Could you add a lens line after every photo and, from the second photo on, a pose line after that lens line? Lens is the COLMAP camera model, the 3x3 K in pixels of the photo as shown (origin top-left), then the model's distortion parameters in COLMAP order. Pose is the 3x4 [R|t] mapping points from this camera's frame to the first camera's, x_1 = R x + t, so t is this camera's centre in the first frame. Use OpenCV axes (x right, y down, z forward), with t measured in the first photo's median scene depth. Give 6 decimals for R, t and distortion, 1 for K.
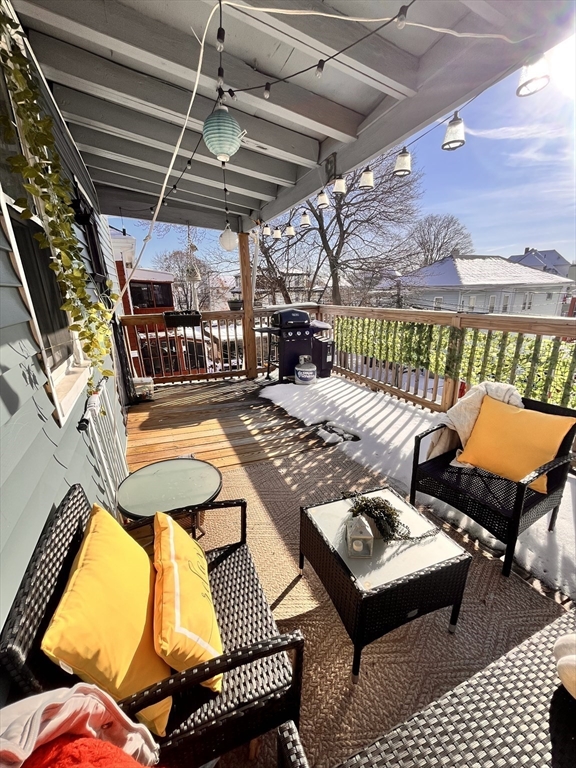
lens RADIAL K [[308.4, 0, 292.7], [0, 308.4, 381.0], [0, 0, 1]] dist [-0.001082, -0.000111]
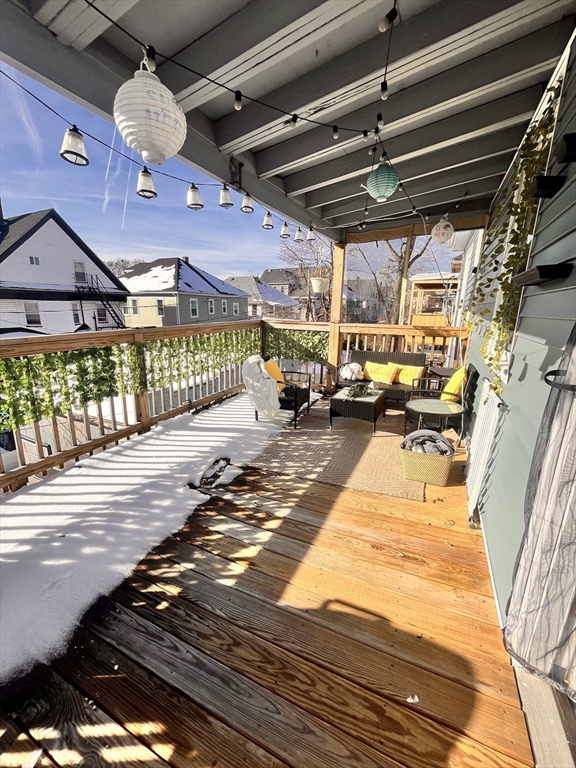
lens RADIAL K [[308.4, 0, 291.5], [0, 308.4, 384.8], [0, 0, 1]] dist [-0.001082, -0.000111]
pose [[-0.648559, -0.167146, 0.742586, -0.528010], [0.214554, 0.895887, 0.389040, -0.302667], [-0.730300, 0.411640, -0.545174, 1.114590]]
